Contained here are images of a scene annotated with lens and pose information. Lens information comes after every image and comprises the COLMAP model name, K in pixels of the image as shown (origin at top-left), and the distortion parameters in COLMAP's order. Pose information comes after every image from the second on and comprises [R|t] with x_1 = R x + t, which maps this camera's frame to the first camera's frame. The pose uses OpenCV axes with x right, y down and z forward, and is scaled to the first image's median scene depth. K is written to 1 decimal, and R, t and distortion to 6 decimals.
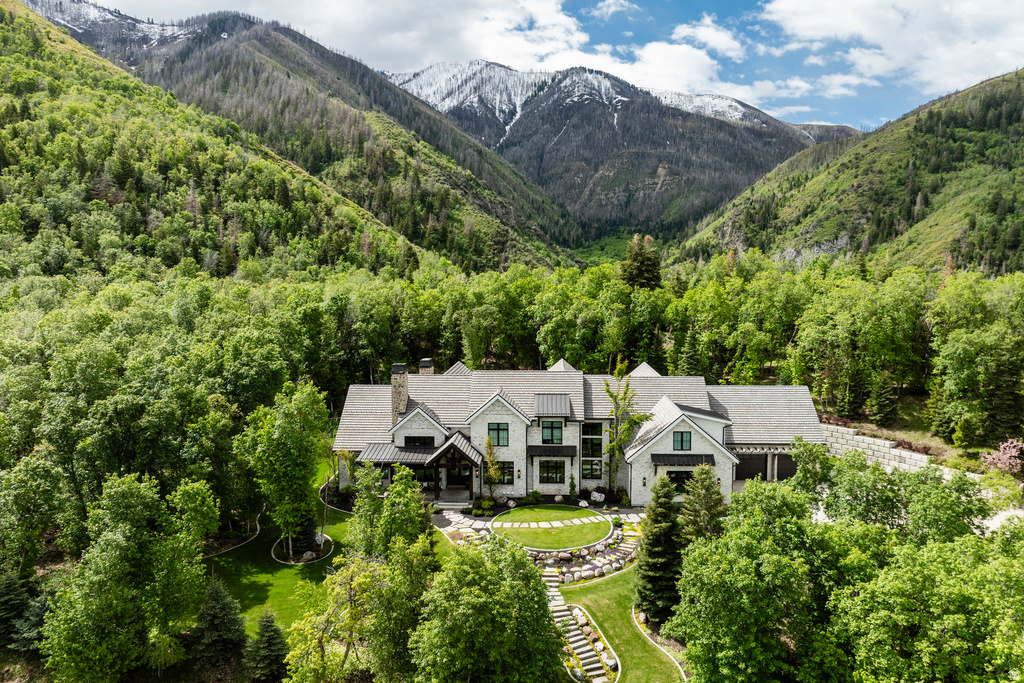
lens RADIAL K [[724.8, 0, 513.9], [0, 724.8, 335.3], [0, 0, 1]] dist [-0.050411, 0.017631]
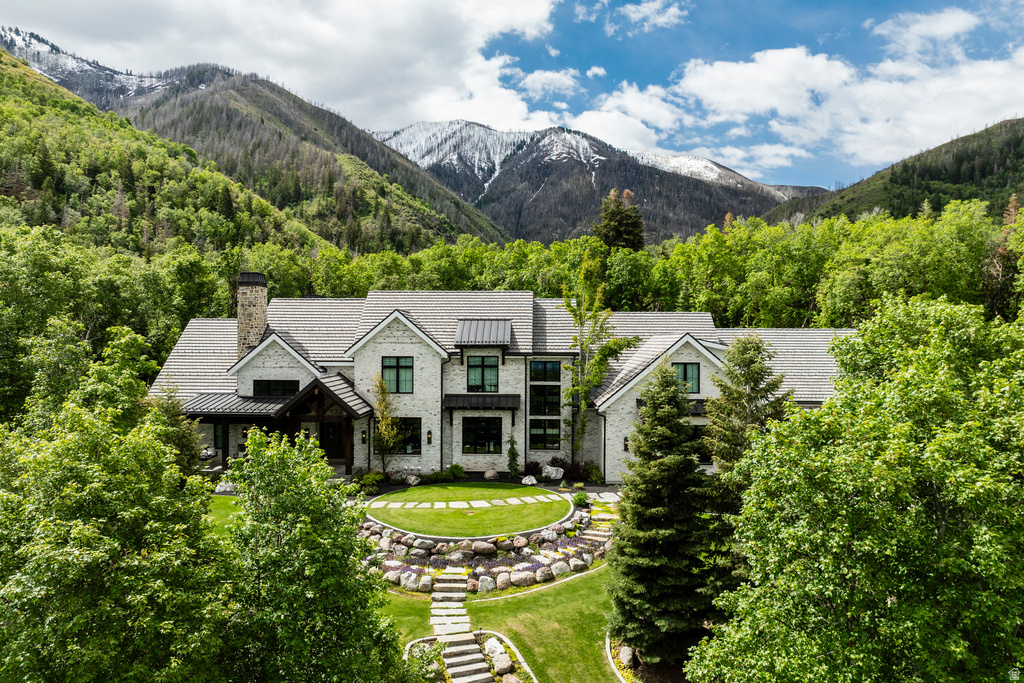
lens RADIAL K [[724.8, 0, 514.0], [0, 724.8, 343.8], [0, 0, 1]] dist [-0.050411, 0.017631]
pose [[0.999552, 0.006454, 0.029223, 0.005249], [-0.004372, 0.997485, -0.070744, 0.013046], [-0.029606, 0.070584, 0.997066, 0.030408]]
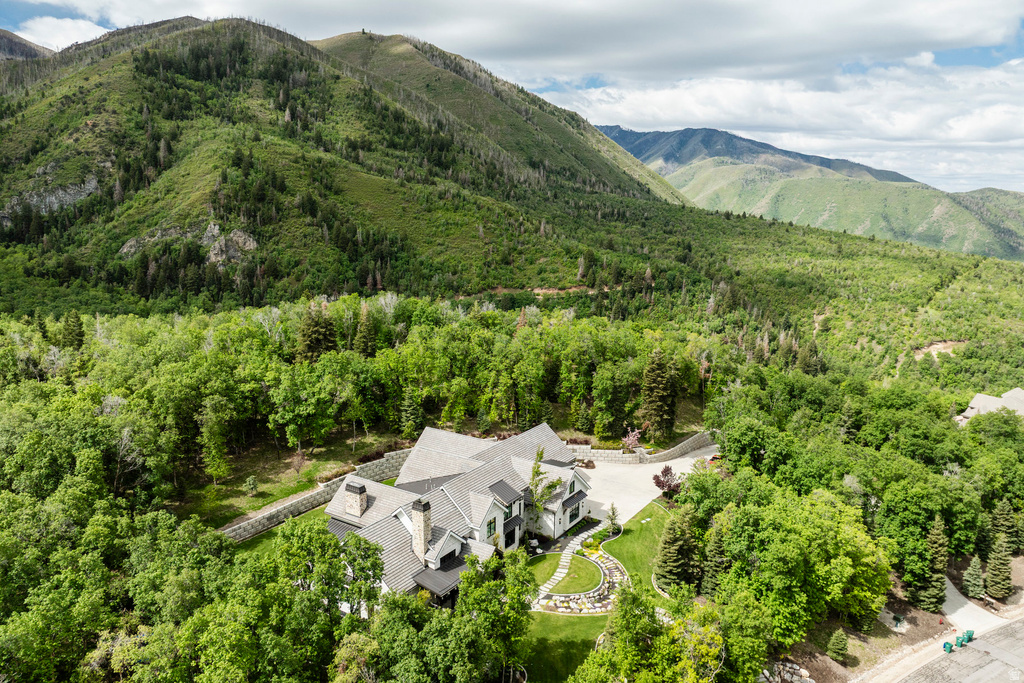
lens RADIAL K [[724.8, 0, 519.0], [0, 724.8, 339.4], [0, 0, 1]] dist [-0.050411, 0.017631]
pose [[0.494640, -0.154338, 0.855284, -0.089510], [0.054409, 0.987674, 0.146762, -0.032678], [-0.867393, -0.026059, 0.496940, 0.026872]]
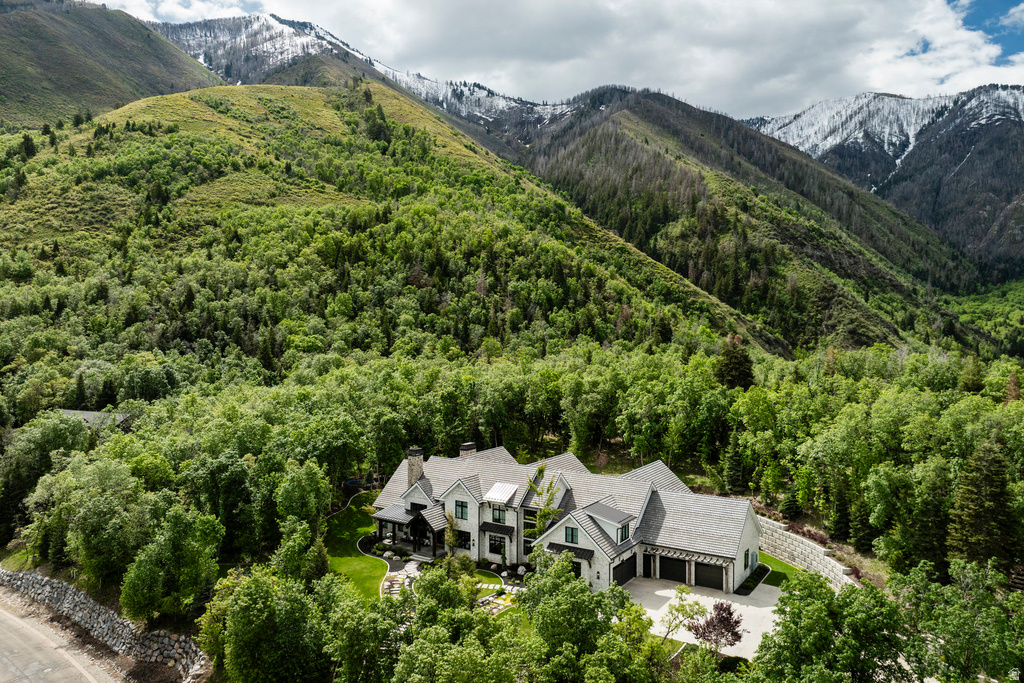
lens RADIAL K [[724.8, 0, 511.2], [0, 724.8, 300.3], [0, 0, 1]] dist [-0.050411, 0.017631]
pose [[0.863827, -0.013237, -0.503615, 0.061804], [-0.041732, 0.994339, -0.097716, -0.010195], [0.502058, 0.105426, 0.858384, -0.011455]]
